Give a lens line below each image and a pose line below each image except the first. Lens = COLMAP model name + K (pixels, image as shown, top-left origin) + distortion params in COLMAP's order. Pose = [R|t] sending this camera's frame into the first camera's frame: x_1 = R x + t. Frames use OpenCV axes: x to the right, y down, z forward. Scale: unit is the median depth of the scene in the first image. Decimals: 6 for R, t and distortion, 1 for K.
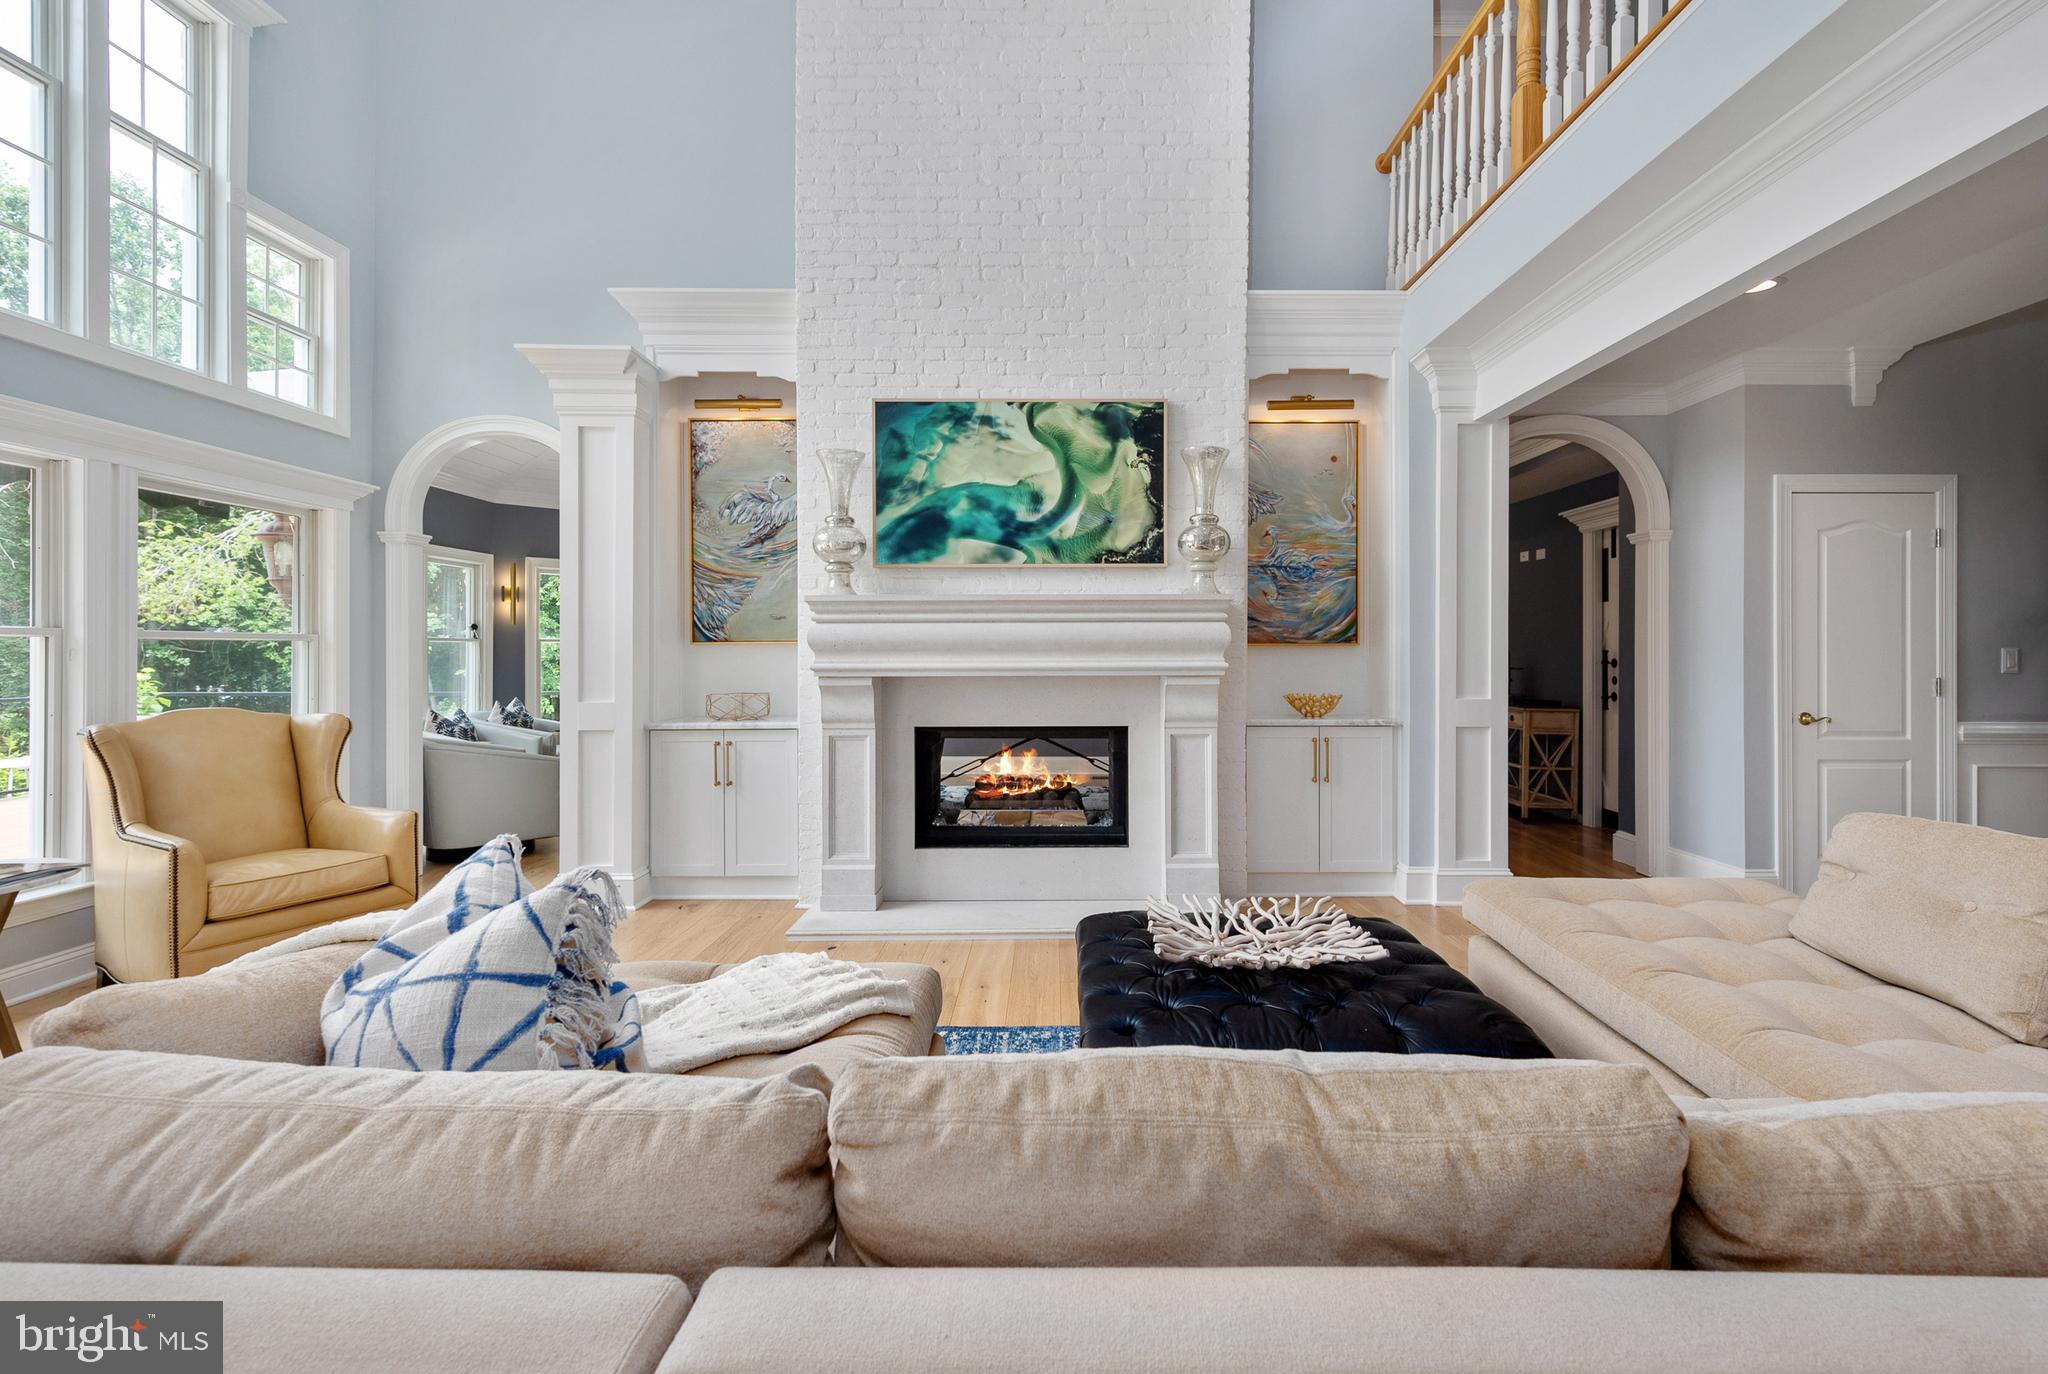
lens RADIAL K [[824.2, 0, 1082.4], [0, 824.2, 659.6], [0, 0, 1]] dist [-0.003181, -0.000090]
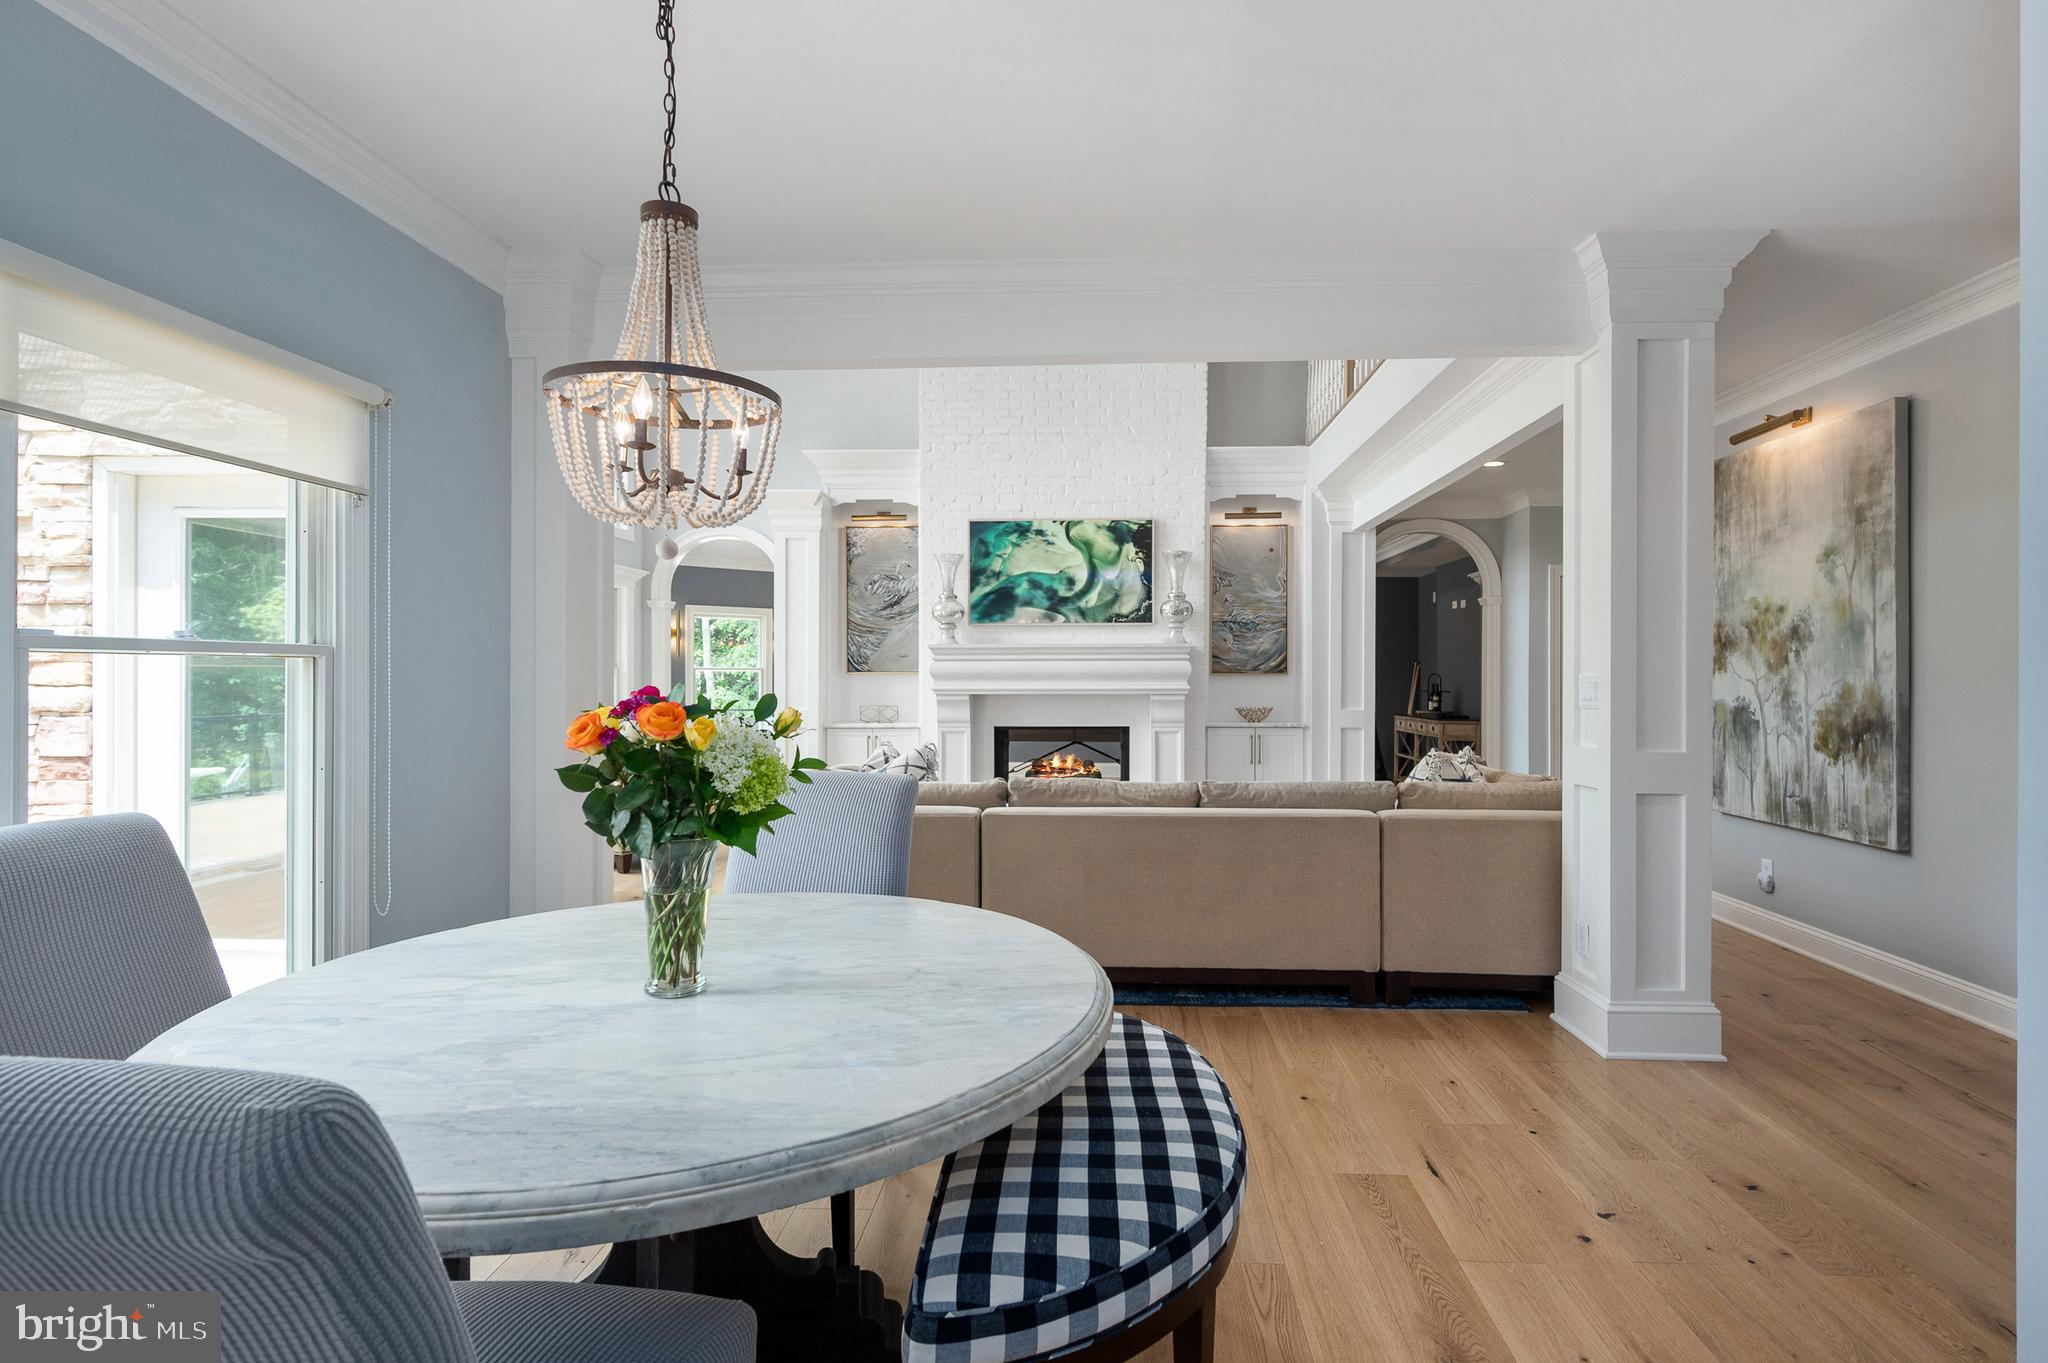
lens RADIAL K [[853.2, 0, 1115.1], [0, 853.2, 685.1], [0, 0, 1]] dist [-0.001086, 0.000026]
pose [[0.999480, 0.001093, -0.032239, 0.080660], [-0.001077, 0.999999, 0.000532, 0.001173], [0.032239, -0.000497, 0.999480, -0.625720]]
